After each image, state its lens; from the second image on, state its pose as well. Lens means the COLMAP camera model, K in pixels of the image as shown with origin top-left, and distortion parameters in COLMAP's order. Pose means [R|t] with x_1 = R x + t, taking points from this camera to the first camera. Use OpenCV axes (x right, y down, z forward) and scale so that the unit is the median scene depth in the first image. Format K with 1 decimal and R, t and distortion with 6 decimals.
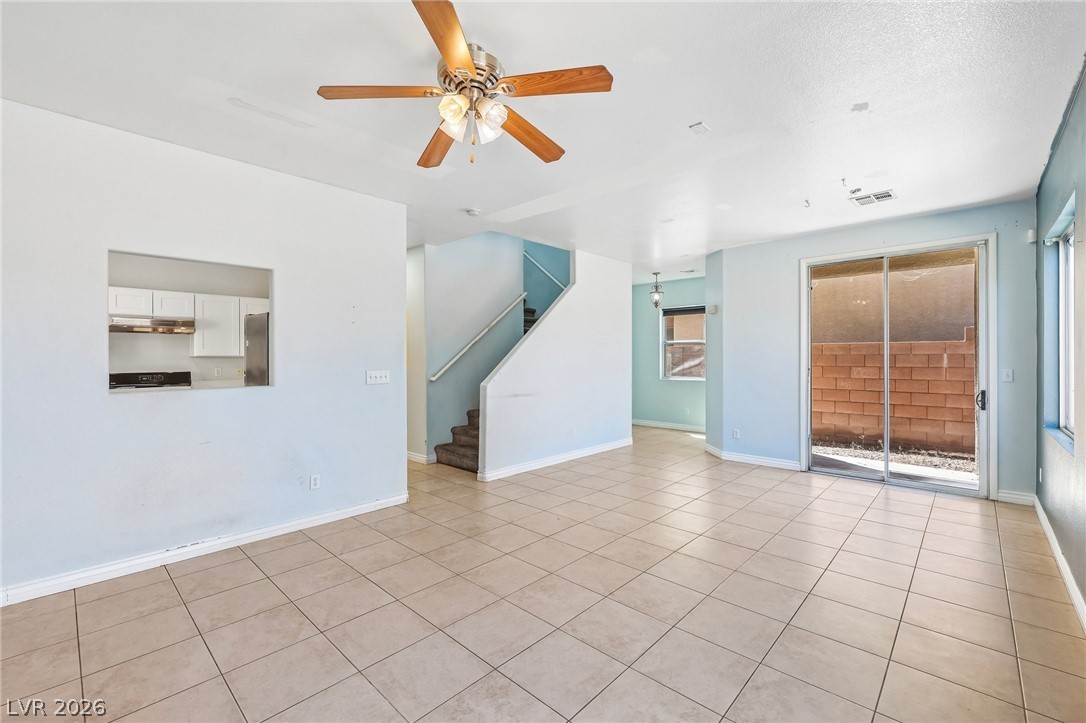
lens RADIAL K [[460.2, 0, 540.2], [0, 460.2, 357.0], [0, 0, 1]] dist [0.000405, 0.000092]
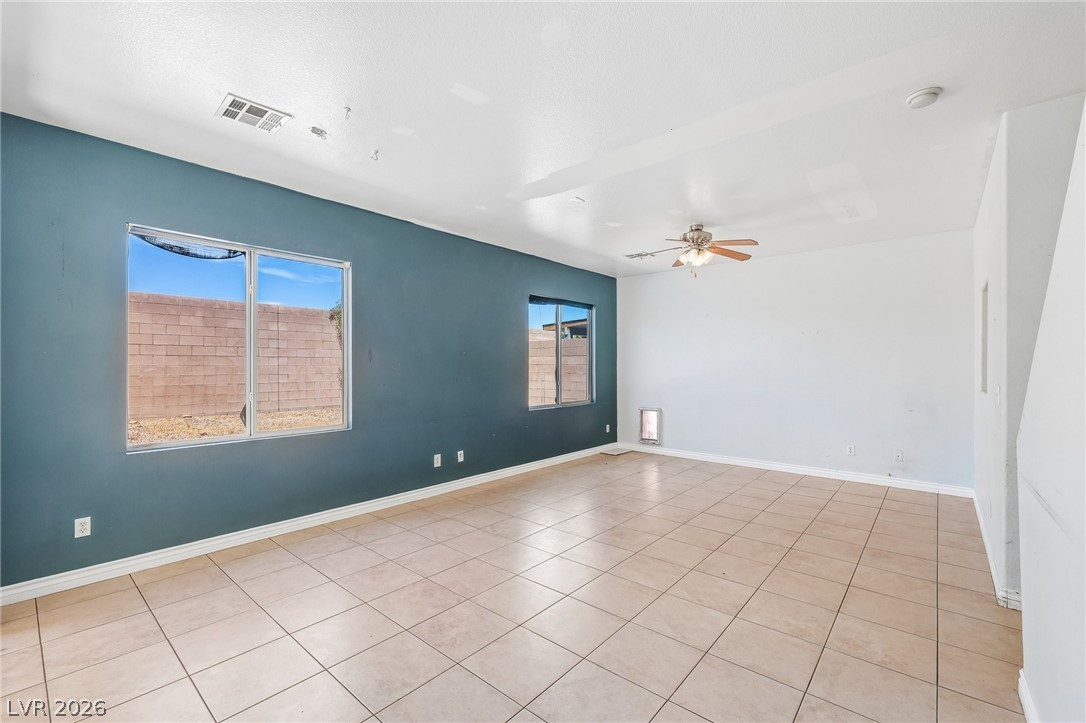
lens RADIAL K [[457.3, 0, 541.3], [0, 457.3, 364.7], [0, 0, 1]] dist [0.001103, 0.000121]
pose [[-0.998819, 0.000983, -0.048578, 0.348244], [0.001225, 0.999987, -0.004948, 0.001544], [0.048573, -0.005002, -0.998807, 1.586430]]
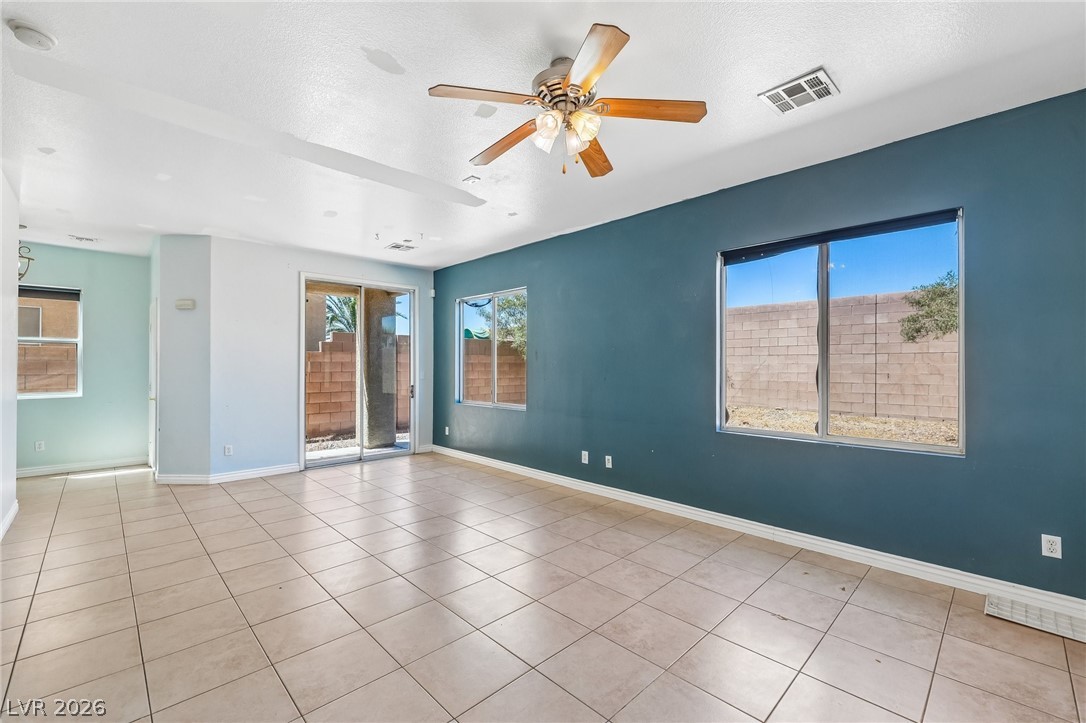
lens RADIAL K [[457.3, 0, 541.3], [0, 457.3, 364.7], [0, 0, 1]] dist [0.001103, 0.000121]
pose [[0.040406, 0.001423, 0.999182, -0.591435], [-0.002183, 0.999997, -0.001336, 0.003424], [-0.999181, -0.002127, 0.040409, 0.509920]]
